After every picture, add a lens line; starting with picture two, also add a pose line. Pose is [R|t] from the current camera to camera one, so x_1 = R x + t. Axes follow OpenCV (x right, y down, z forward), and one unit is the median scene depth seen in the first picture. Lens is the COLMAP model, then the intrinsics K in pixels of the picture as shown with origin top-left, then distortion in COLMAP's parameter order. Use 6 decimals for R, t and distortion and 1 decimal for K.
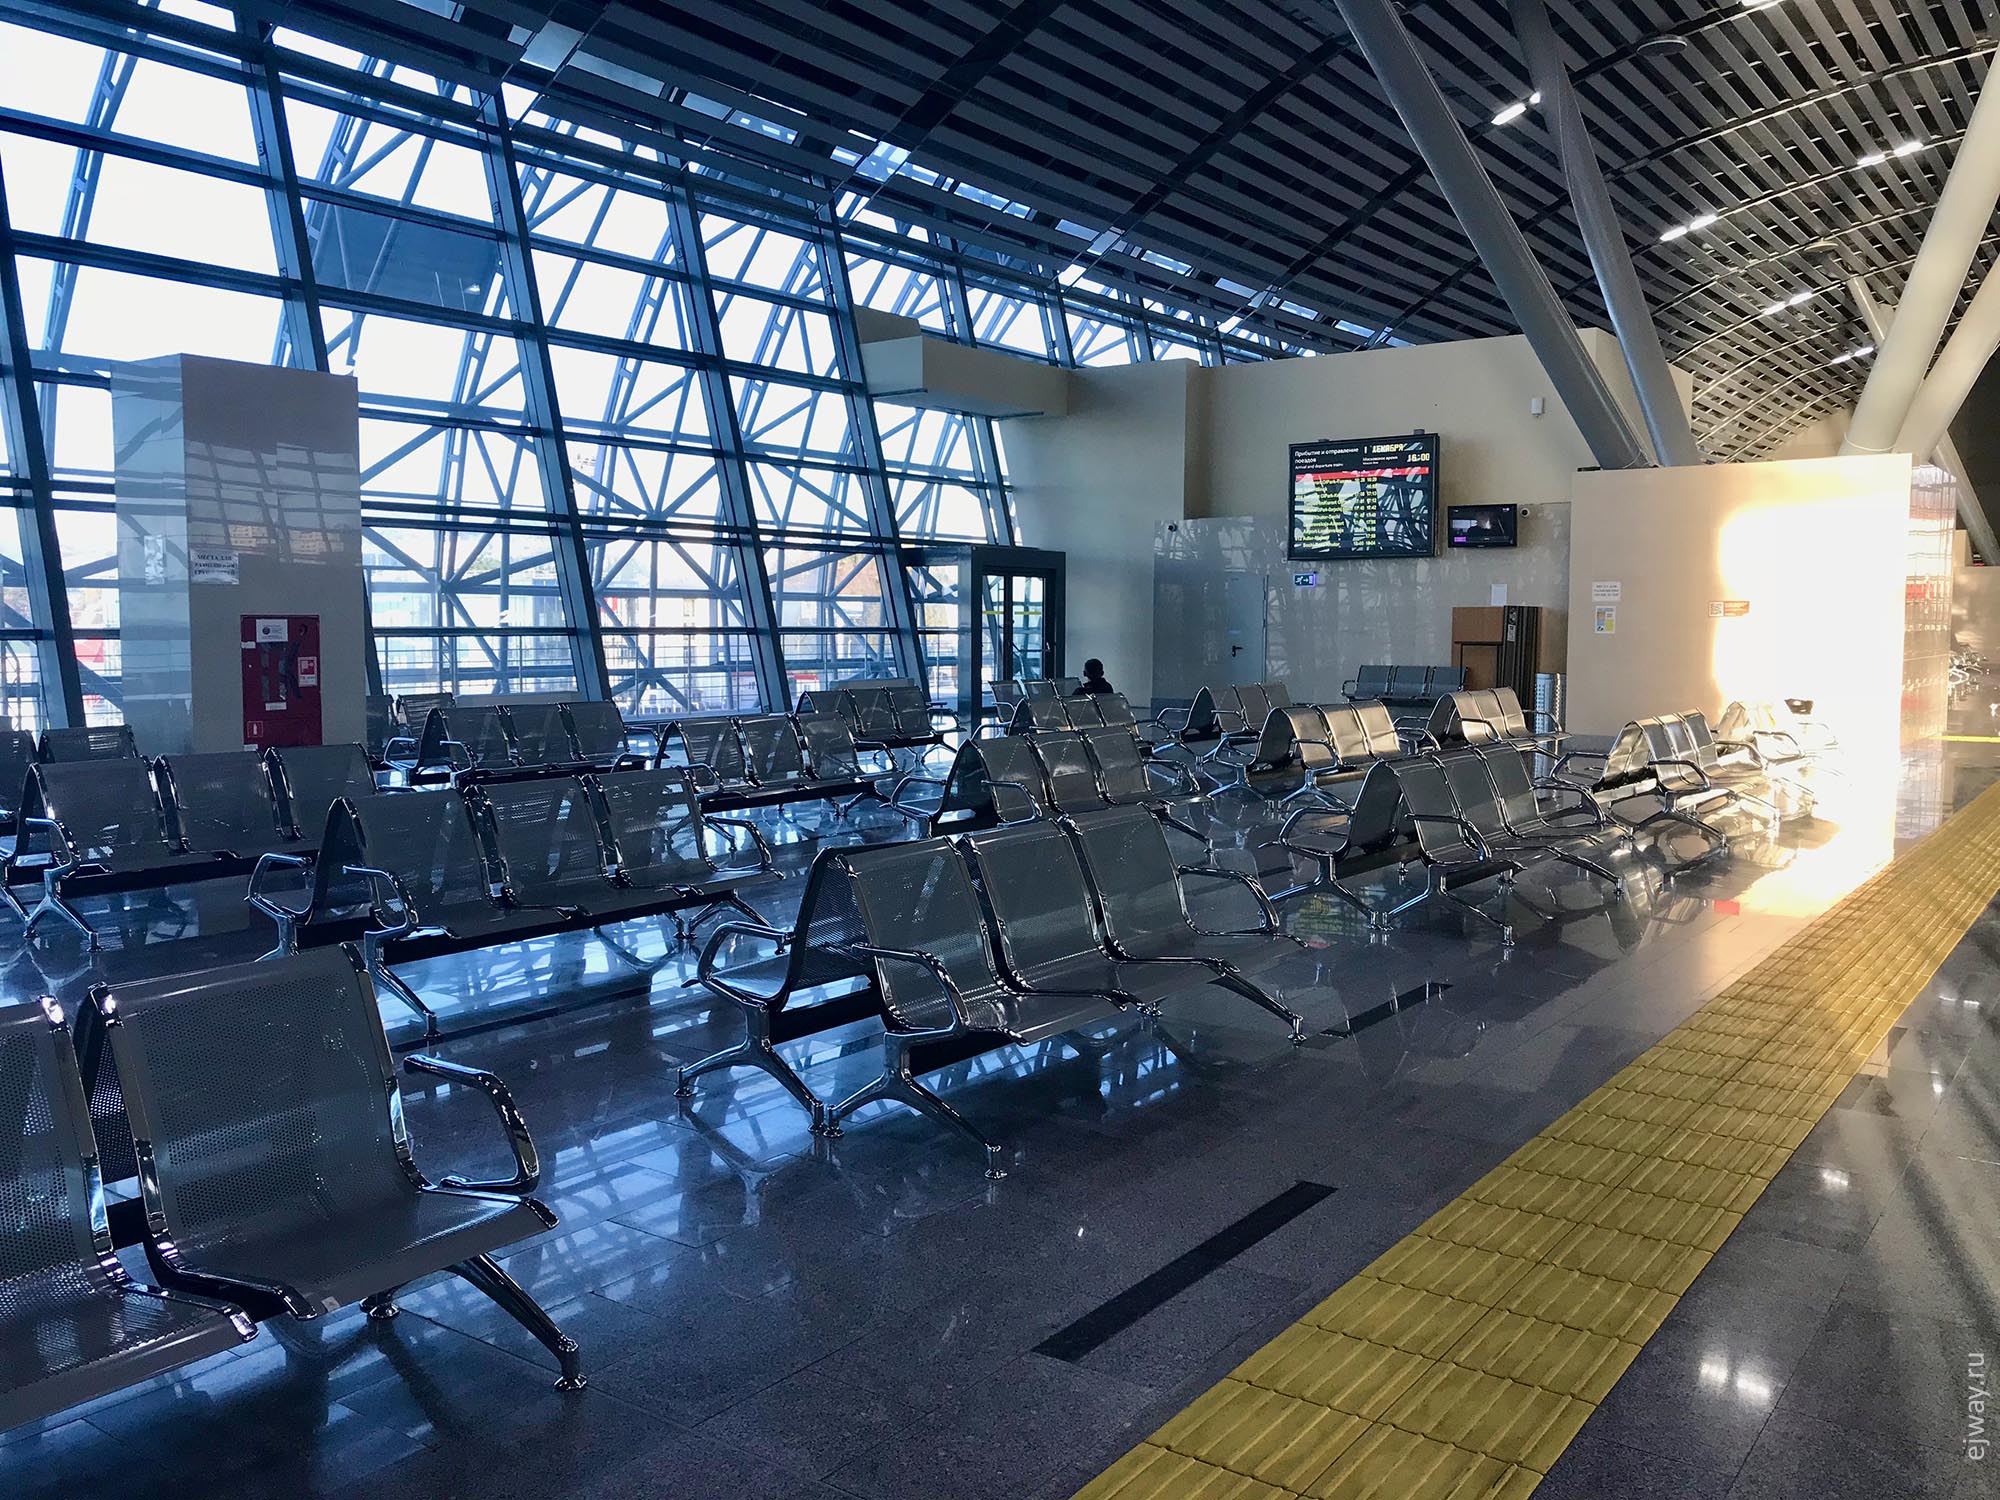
lens RADIAL K [[1644.9, 0, 998.7], [0, 1644.9, 749.6], [0, 0, 1]] dist [-0.000314, -0.017489]
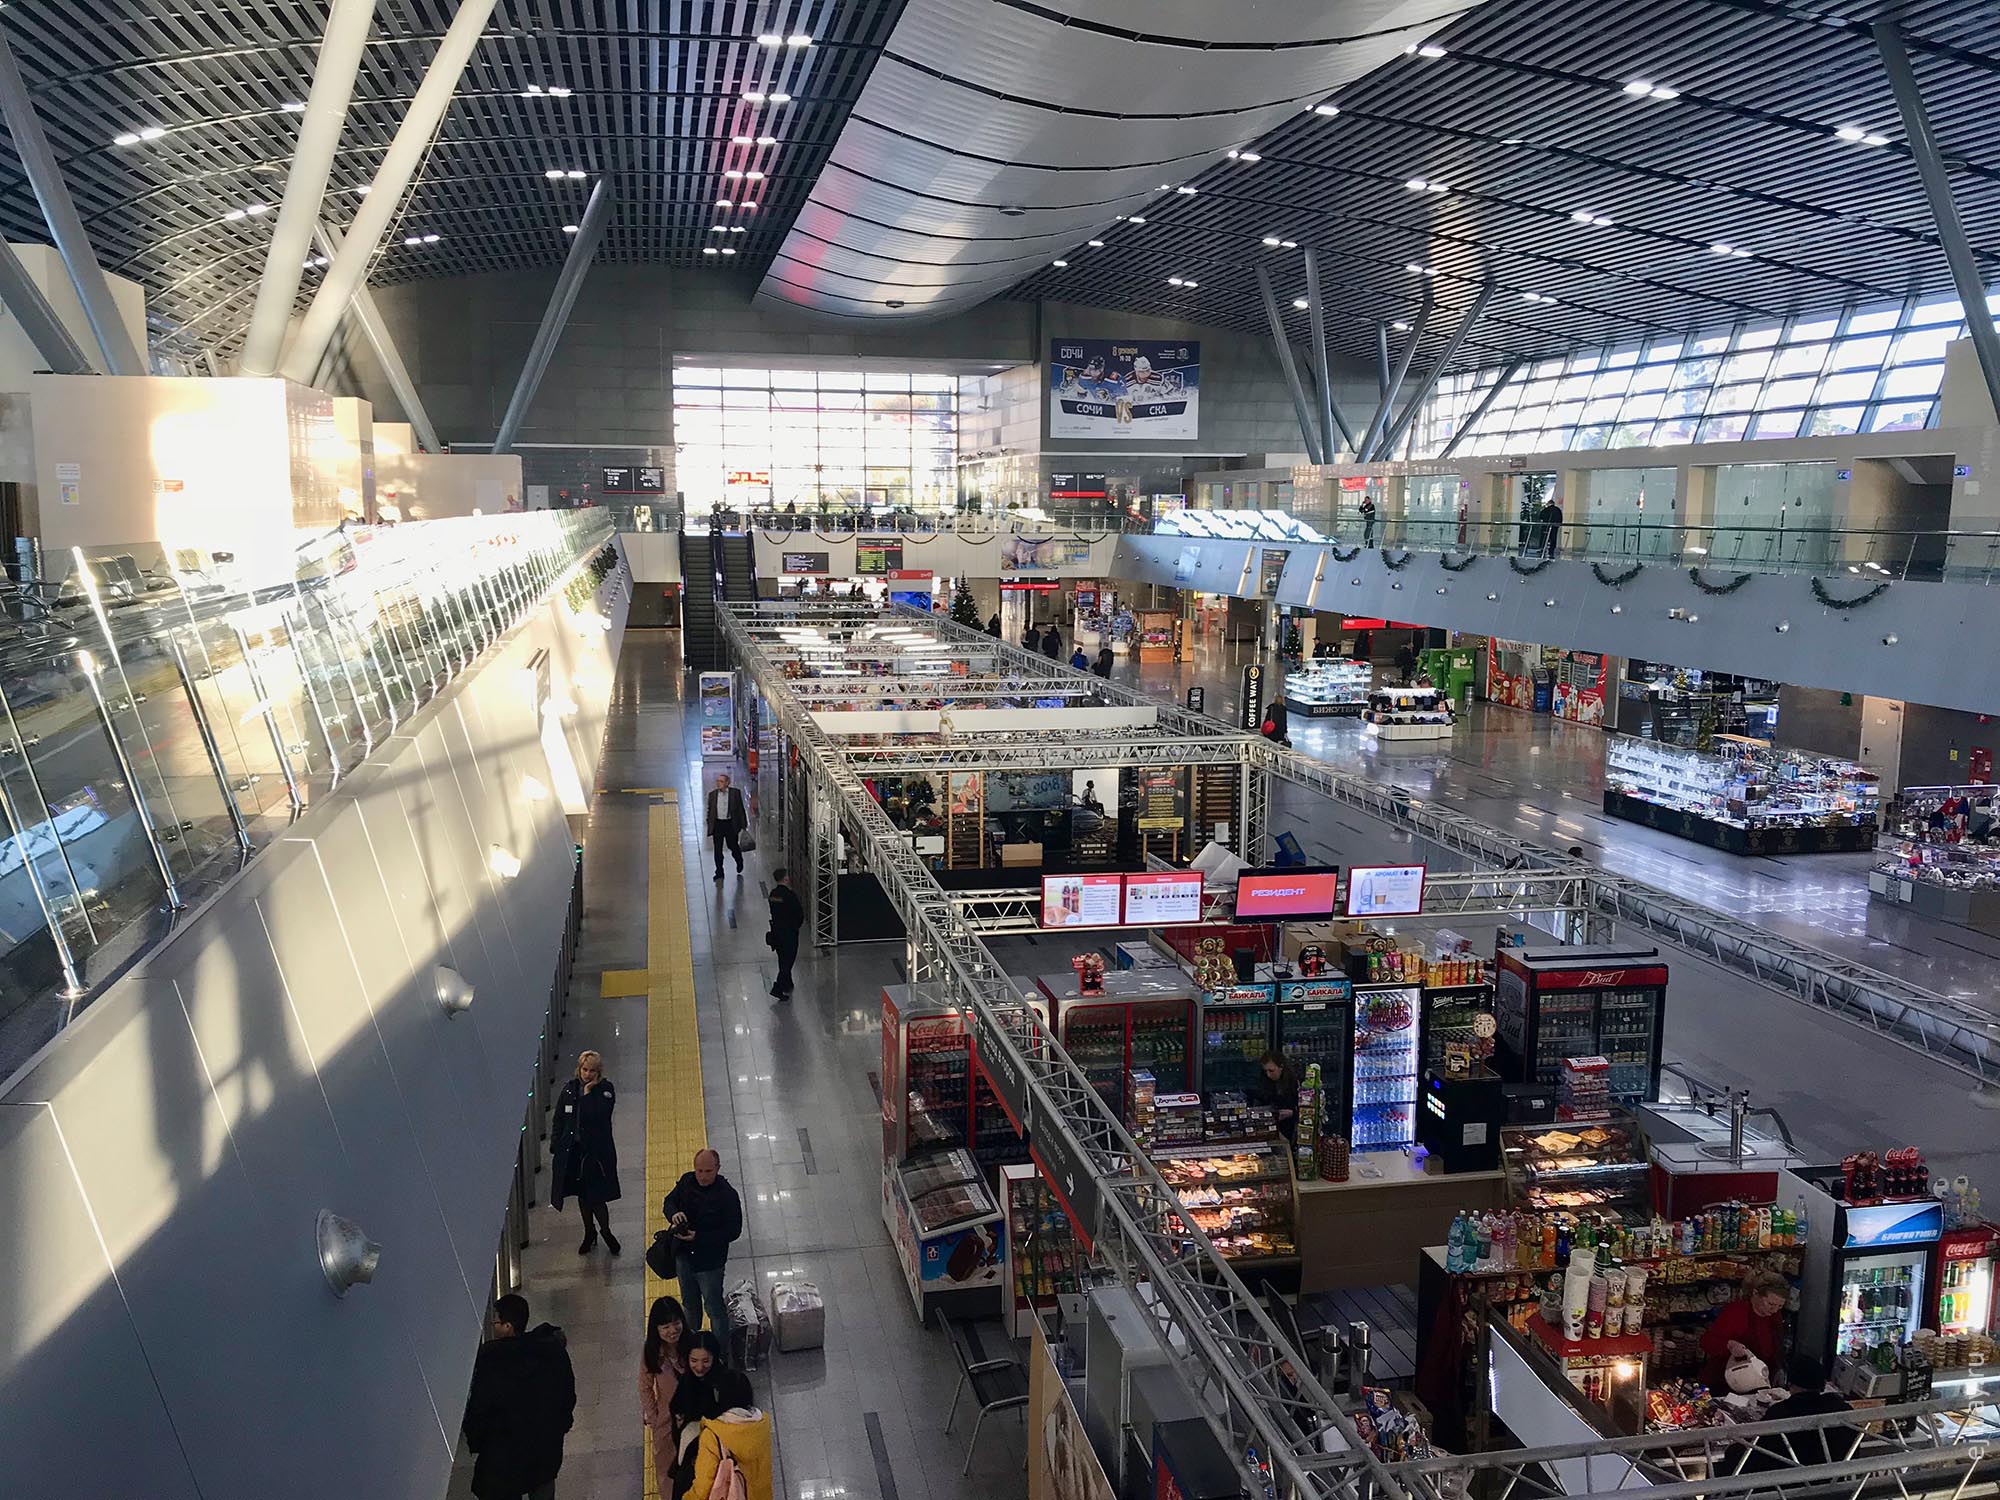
lens RADIAL K [[1644.9, 0, 999.3], [0, 1644.9, 748.7], [0, 0, 1]] dist [-0.000314, -0.017489]
pose [[0.670178, -0.111744, 0.733740, -0.045232], [0.059012, 0.993494, 0.097403, 0.015604], [-0.739851, -0.021977, 0.672412, -0.173025]]
